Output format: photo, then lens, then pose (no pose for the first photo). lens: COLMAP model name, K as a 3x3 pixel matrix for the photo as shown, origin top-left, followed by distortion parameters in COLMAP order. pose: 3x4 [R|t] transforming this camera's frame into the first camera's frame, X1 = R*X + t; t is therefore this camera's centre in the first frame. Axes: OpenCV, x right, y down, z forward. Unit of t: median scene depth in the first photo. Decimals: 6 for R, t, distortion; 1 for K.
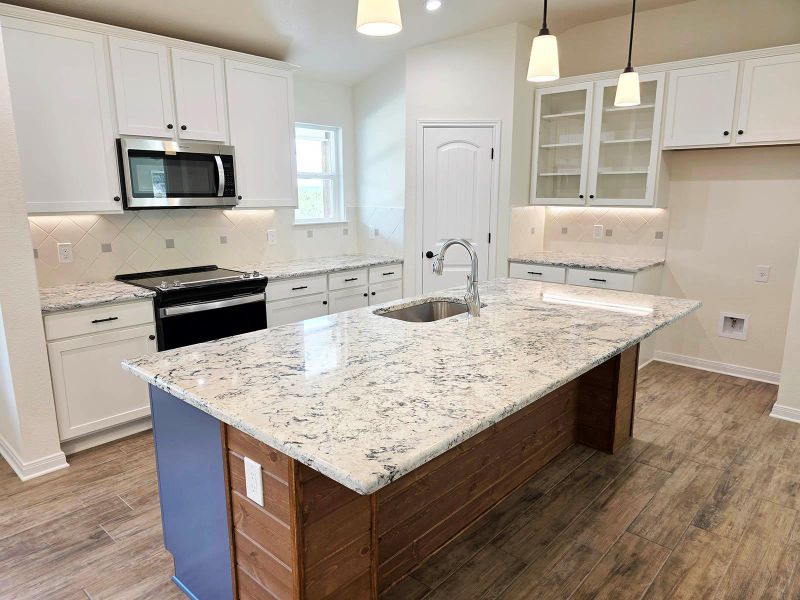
lens RADIAL K [[543.6, 0, 401.0], [0, 543.6, 304.1], [0, 0, 1]] dist [0.057686, -0.058484]
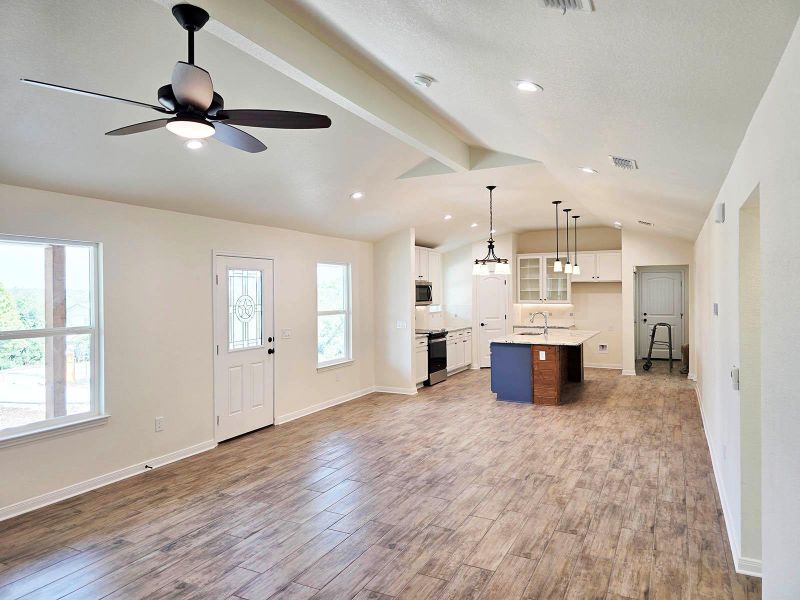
lens RADIAL K [[550.2, 0, 377.1], [0, 550.2, 295.7], [0, 0, 1]] dist [0.001041, -0.000565]
pose [[0.971227, -0.007435, 0.238039, -1.229739], [0.054958, 0.979532, -0.193642, 0.283224], [-0.231727, 0.201152, 0.951756, -1.495547]]
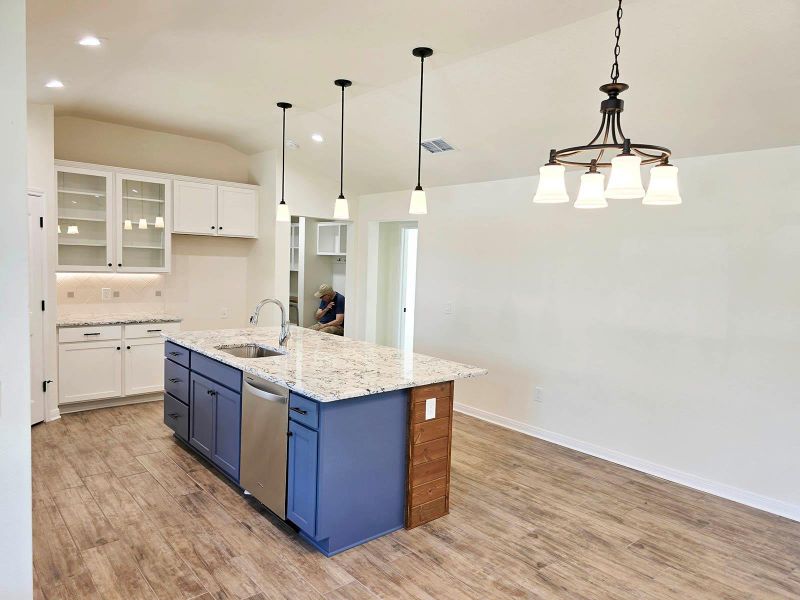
lens RADIAL K [[543.3, 0, 407.9], [0, 543.3, 298.7], [0, 0, 1]] dist [0.073319, -0.078611]
pose [[0.104596, -0.064042, 0.992451, -0.992481], [0.167960, 0.984727, 0.045842, -0.091196], [-0.980229, 0.161897, 0.113755, 0.320988]]
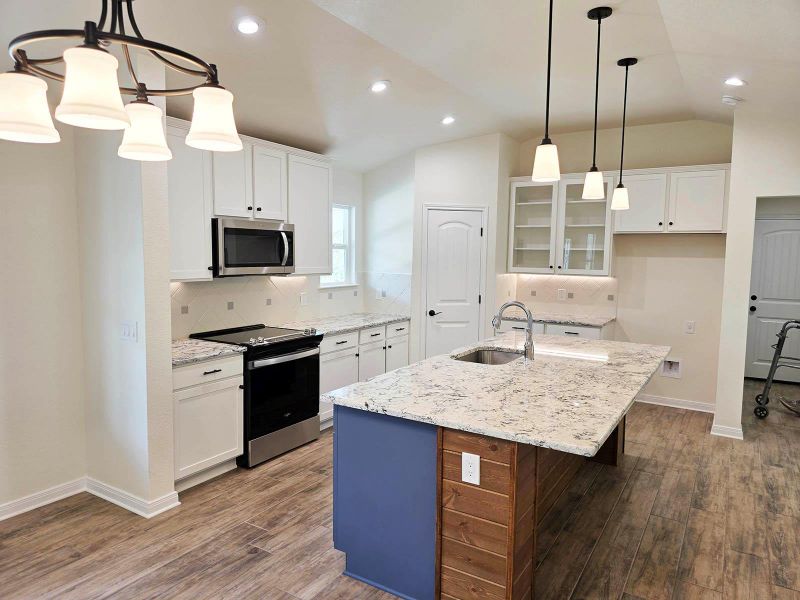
lens RADIAL K [[543.3, 0, 407.9], [0, 543.3, 298.7], [0, 0, 1]] dist [0.073319, -0.078611]
pose [[0.981277, -0.000283, 0.192603, -0.298757], [0.022519, 0.993309, -0.113273, 0.013202], [-0.191282, 0.115489, 0.974717, -0.190911]]
